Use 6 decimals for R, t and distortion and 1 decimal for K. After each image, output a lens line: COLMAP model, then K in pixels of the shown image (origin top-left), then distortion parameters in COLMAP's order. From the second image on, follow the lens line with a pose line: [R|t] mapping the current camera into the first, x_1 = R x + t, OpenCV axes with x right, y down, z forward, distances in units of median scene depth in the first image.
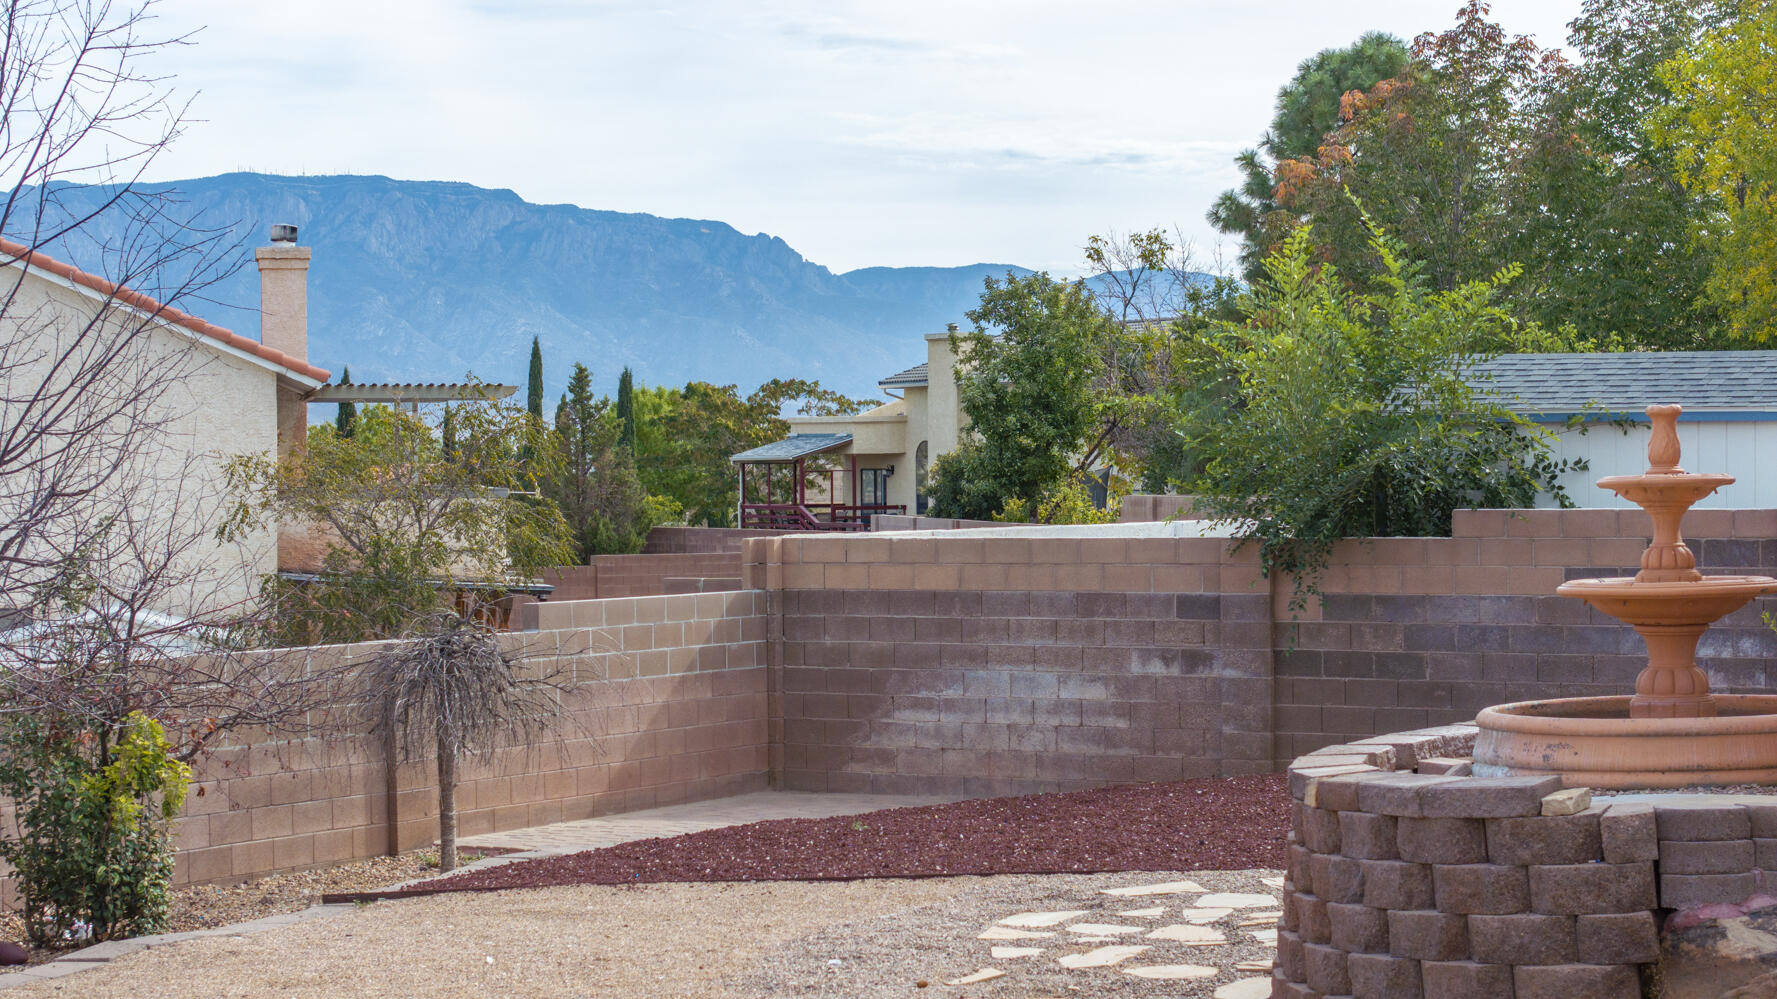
lens RADIAL K [[3636.4, 0, 888.5], [0, 3636.4, 499.5], [0, 0, 1]] dist [-0.084274, 0.093537]
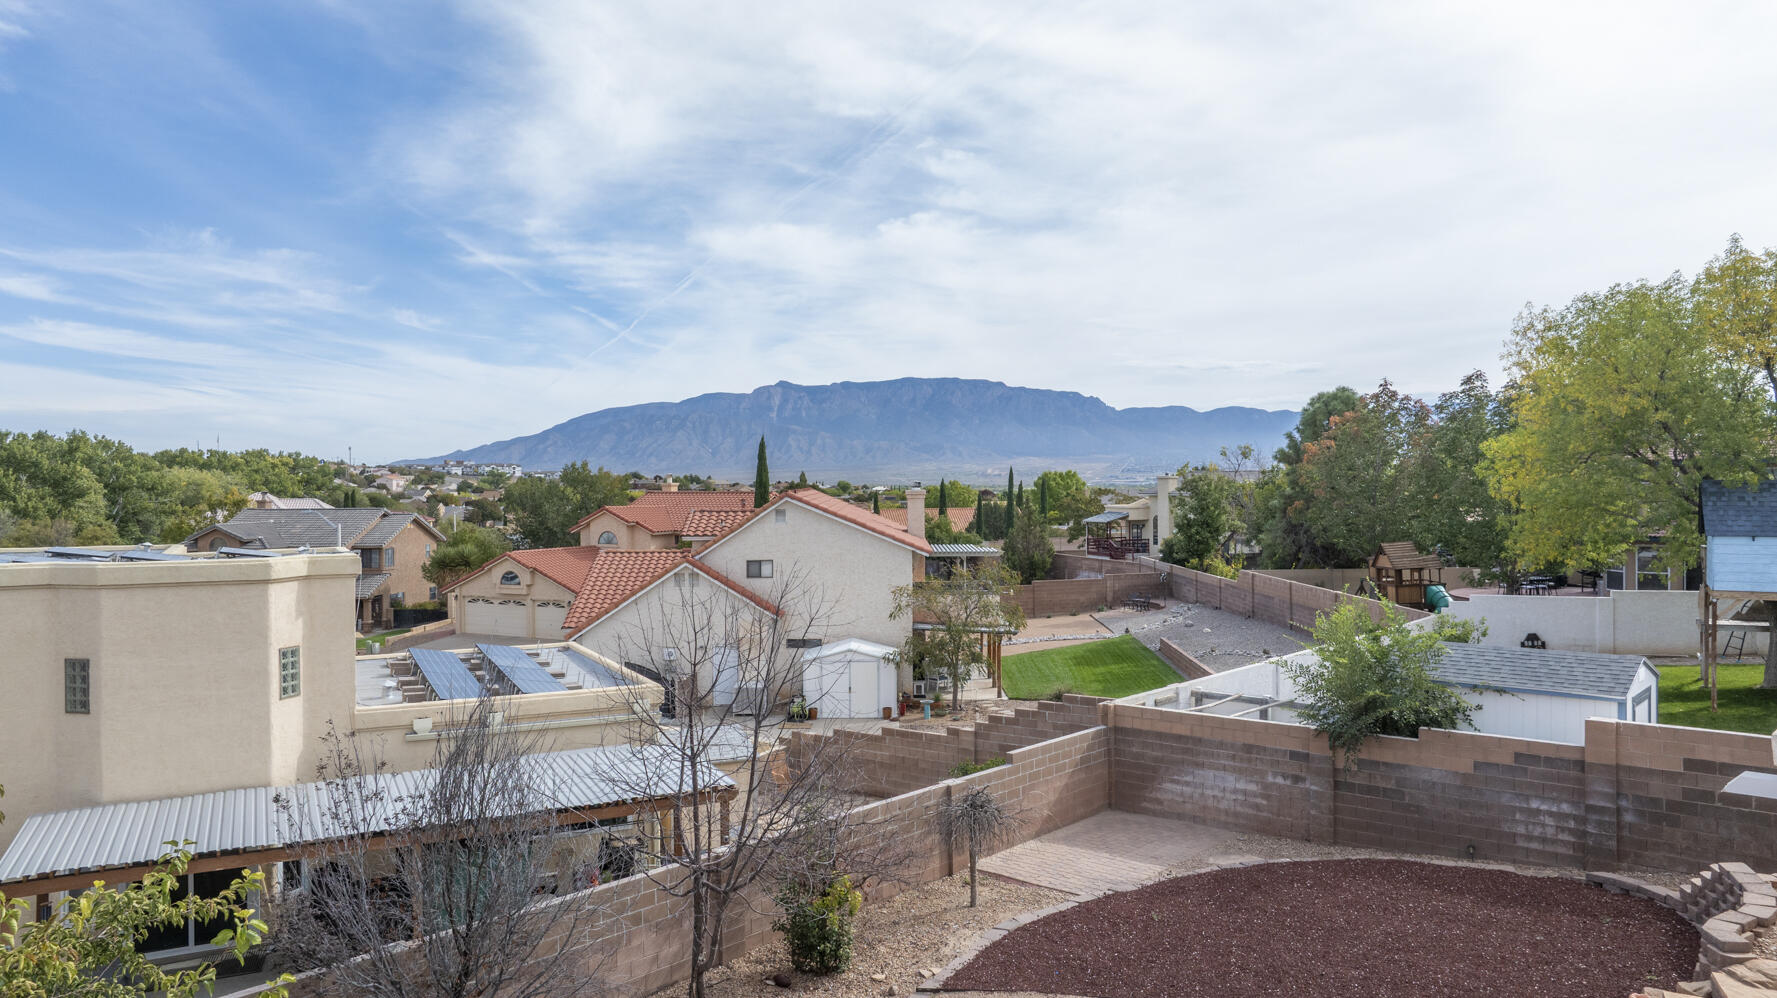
lens RADIAL K [[1249.3, 0, 893.0], [0, 1249.3, 475.6], [0, 0, 1]] dist [-0.028261, 0.001109]
pose [[0.981816, -0.000592, -0.189833, -0.016954], [0.002350, 0.999956, 0.009038, -0.150908], [0.189820, -0.009320, 0.981775, 0.174868]]
